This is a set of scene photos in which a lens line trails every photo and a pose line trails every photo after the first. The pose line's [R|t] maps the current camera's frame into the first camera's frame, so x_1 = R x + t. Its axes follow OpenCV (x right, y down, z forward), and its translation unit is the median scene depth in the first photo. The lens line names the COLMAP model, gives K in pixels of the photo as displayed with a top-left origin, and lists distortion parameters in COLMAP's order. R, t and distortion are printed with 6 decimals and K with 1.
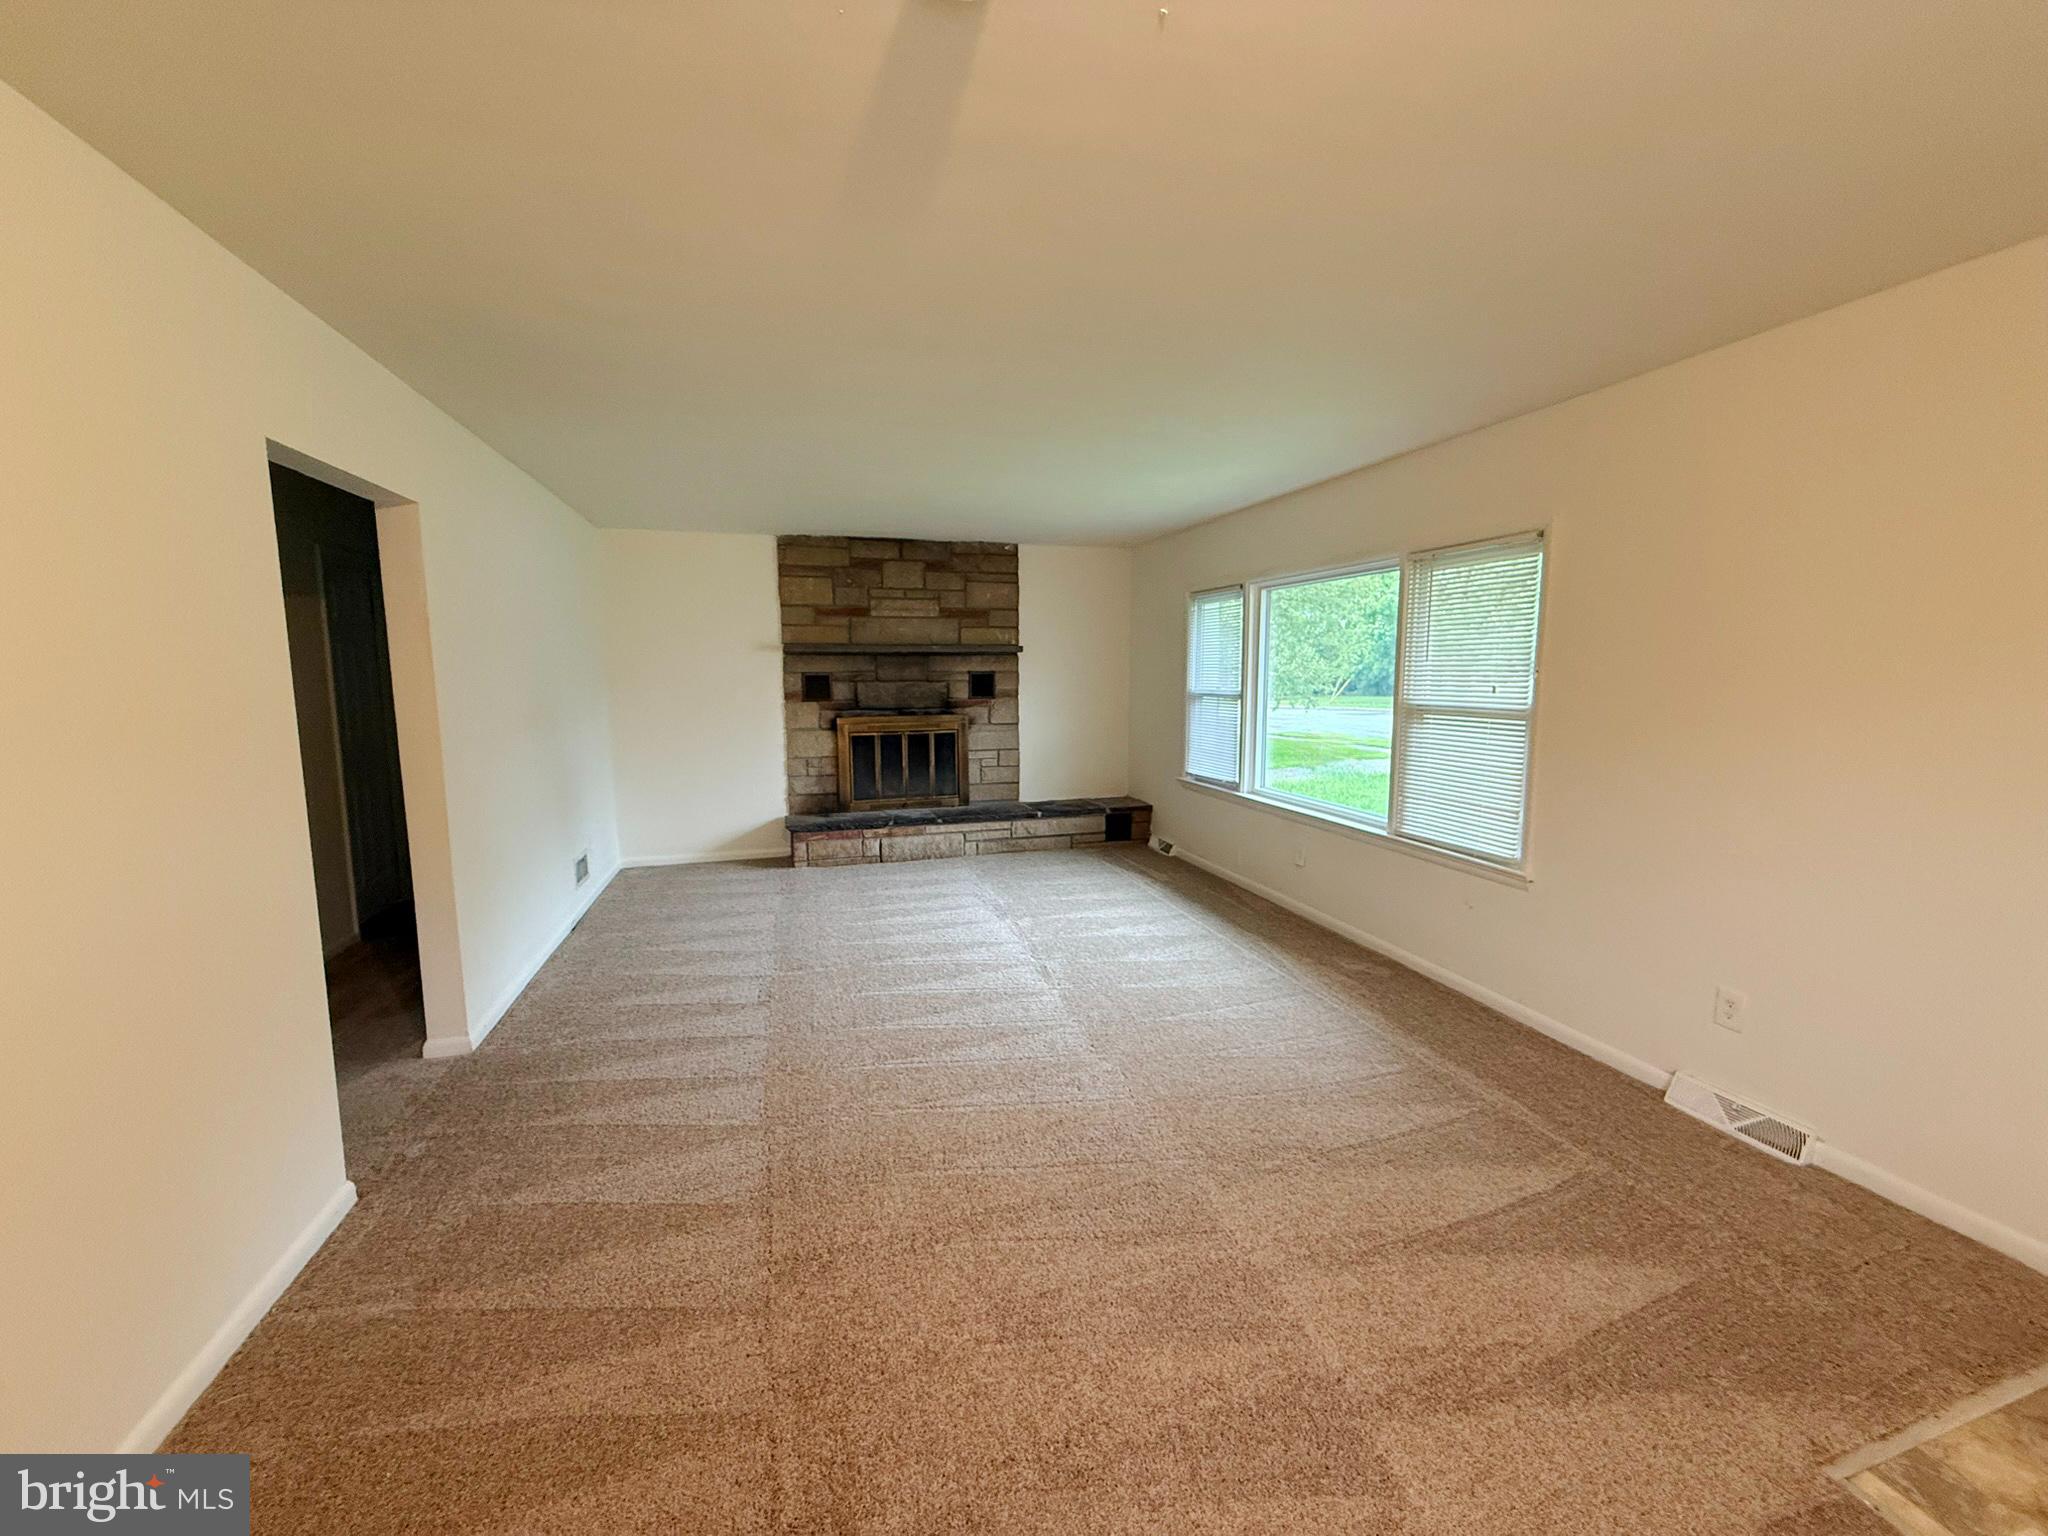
lens RADIAL K [[811.4, 0, 1021.8], [0, 811.4, 767.6], [0, 0, 1]] dist [-0.001360, 0.000030]
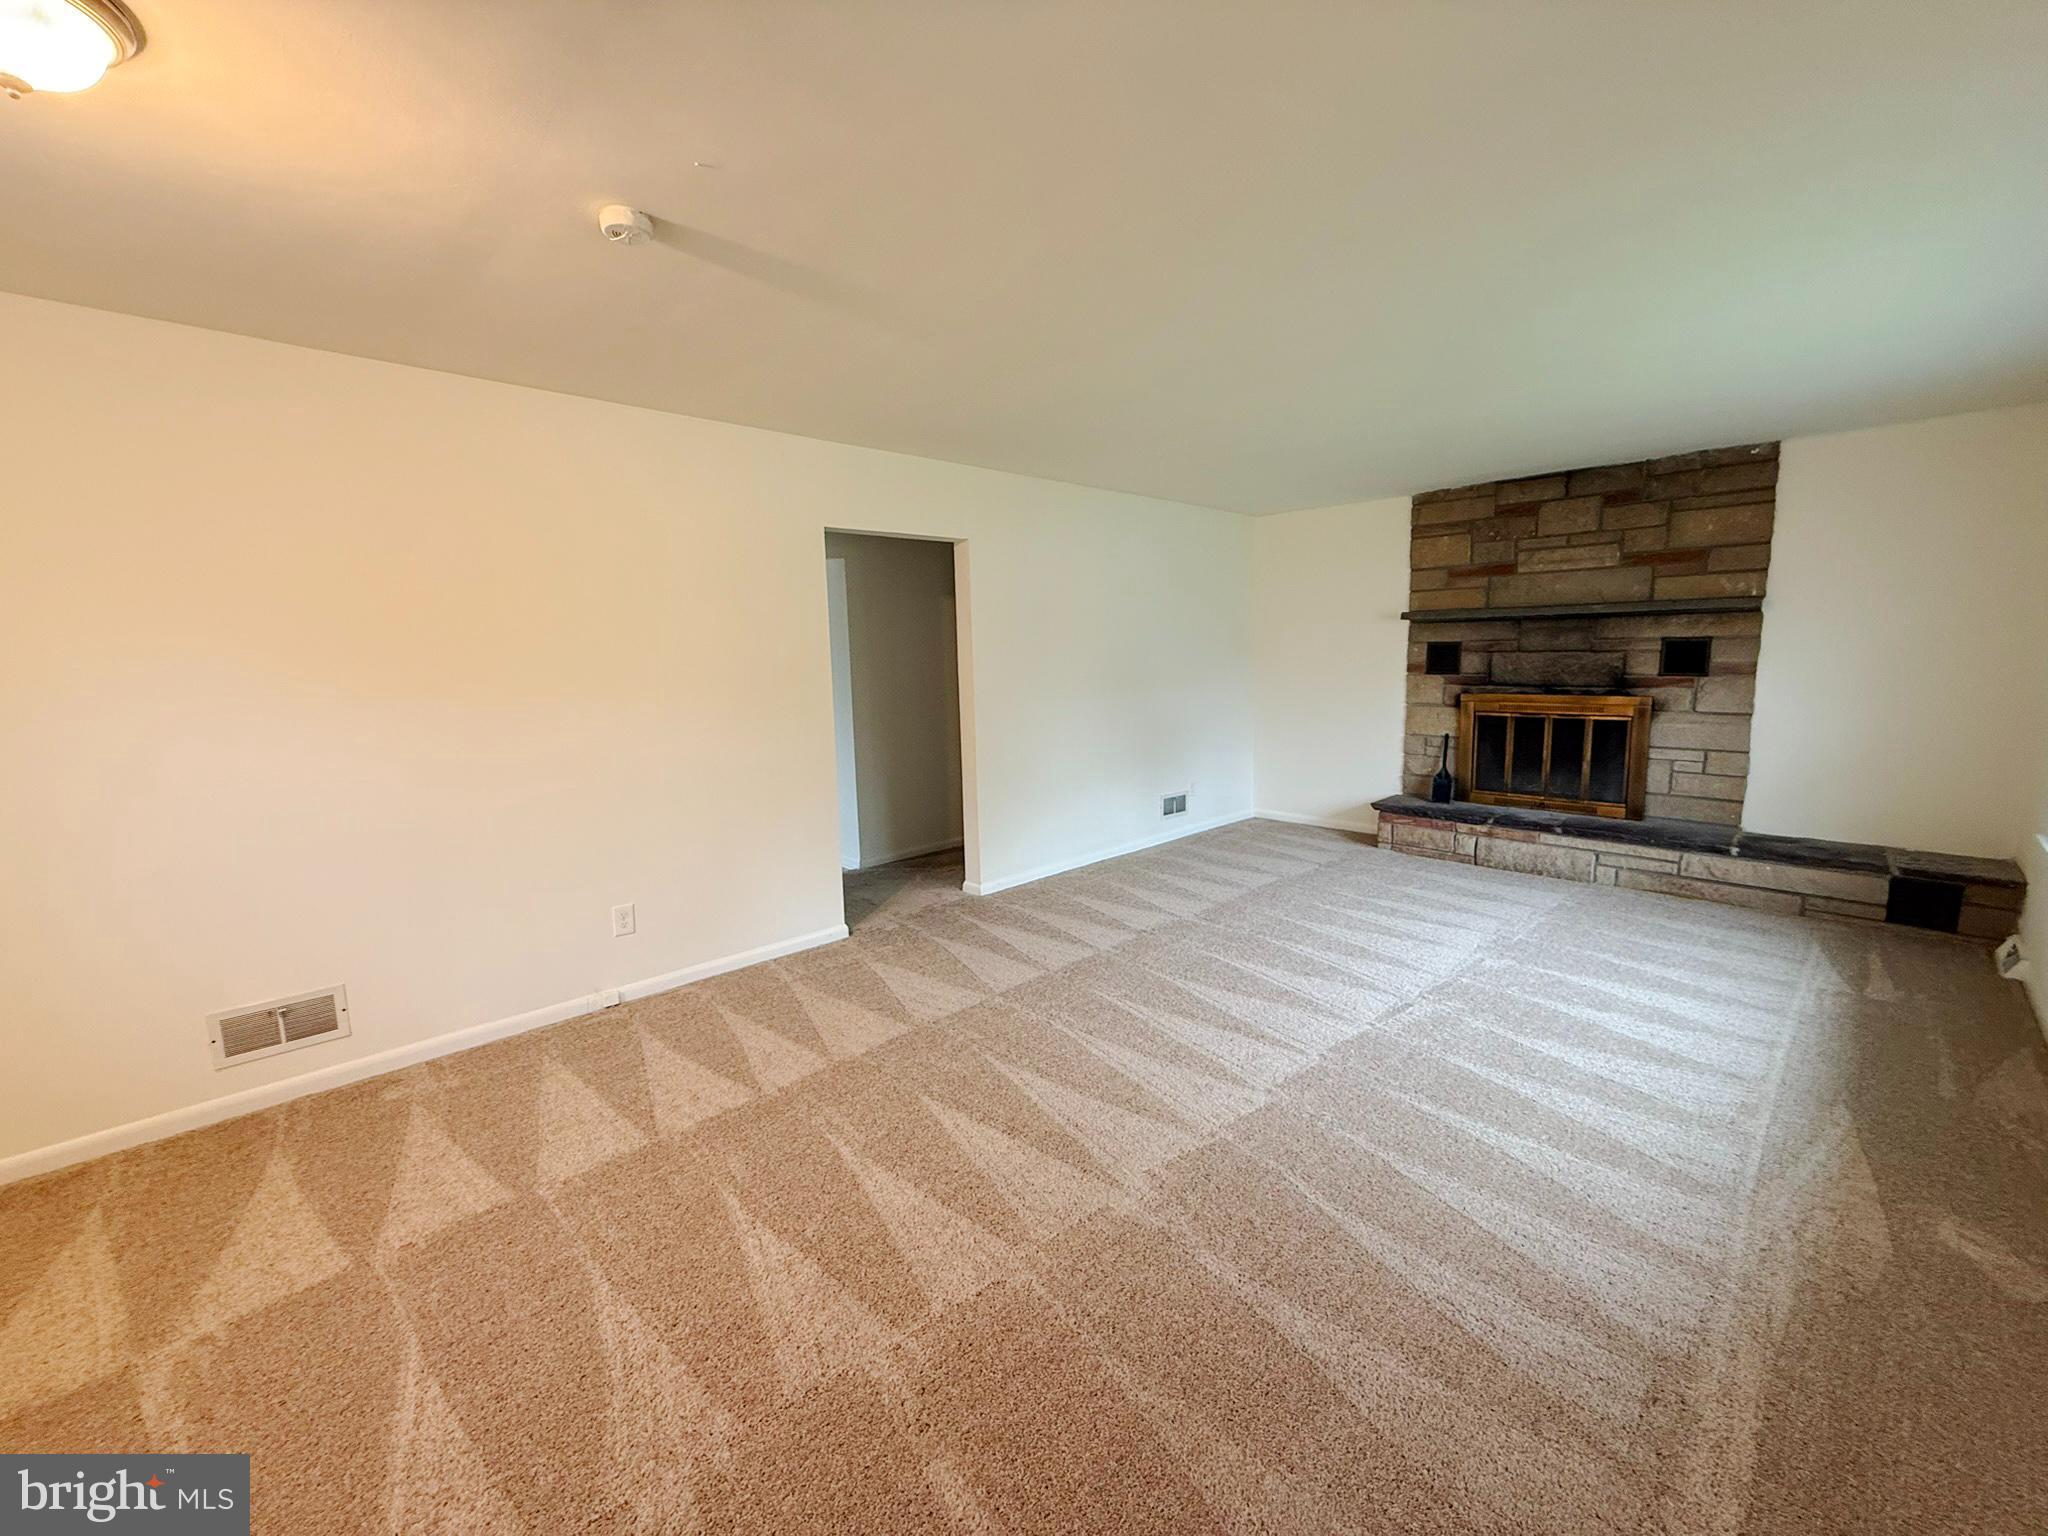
lens RADIAL K [[811.4, 0, 1016.4], [0, 811.4, 765.6], [0, 0, 1]] dist [-0.001360, 0.000030]
pose [[0.459225, 0.121348, -0.879992, 0.335492], [-0.090284, 0.991872, 0.089661, -0.019020], [0.883720, 0.038275, 0.466448, 0.165124]]
